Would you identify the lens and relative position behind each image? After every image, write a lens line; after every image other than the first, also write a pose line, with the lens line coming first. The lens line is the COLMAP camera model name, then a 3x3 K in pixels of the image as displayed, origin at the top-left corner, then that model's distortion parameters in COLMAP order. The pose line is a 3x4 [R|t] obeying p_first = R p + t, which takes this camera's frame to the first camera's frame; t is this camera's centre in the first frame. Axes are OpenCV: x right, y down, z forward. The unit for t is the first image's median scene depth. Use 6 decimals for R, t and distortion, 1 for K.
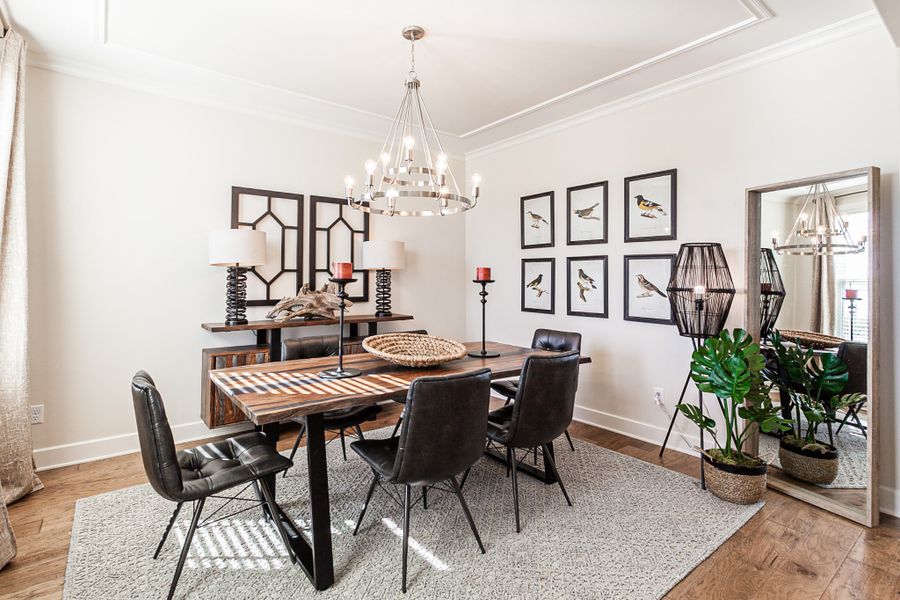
lens RADIAL K [[431.3, 0, 446.9], [0, 431.3, 285.9], [0, 0, 1]] dist [0.000742, 0.000369]
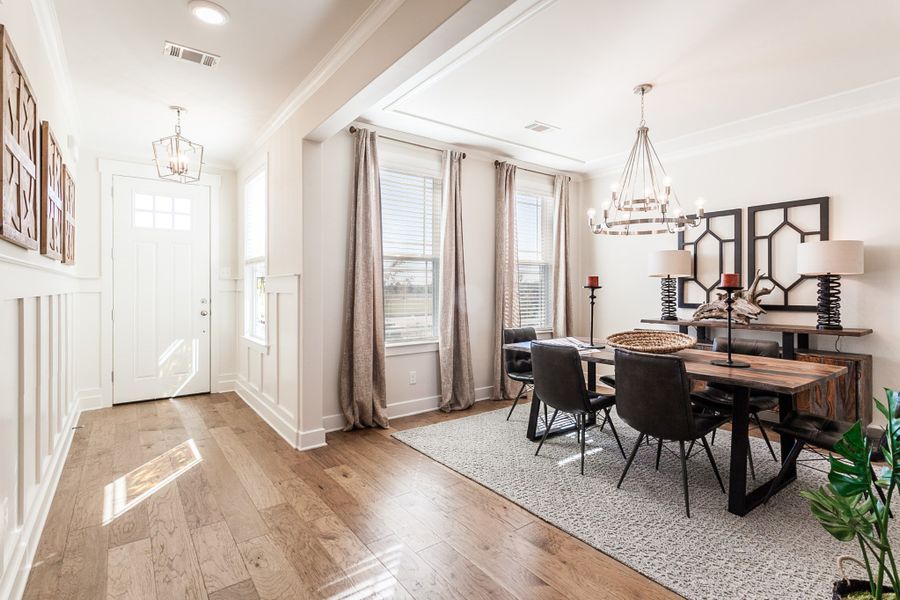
lens RADIAL K [[431.3, 0, 446.9], [0, 431.3, 285.9], [0, 0, 1]] dist [0.000742, 0.000369]
pose [[-0.023012, -0.003967, -0.999727, 0.776388], [-0.015628, 0.999871, -0.003608, -0.001237], [0.999613, 0.015541, -0.023071, 0.289027]]
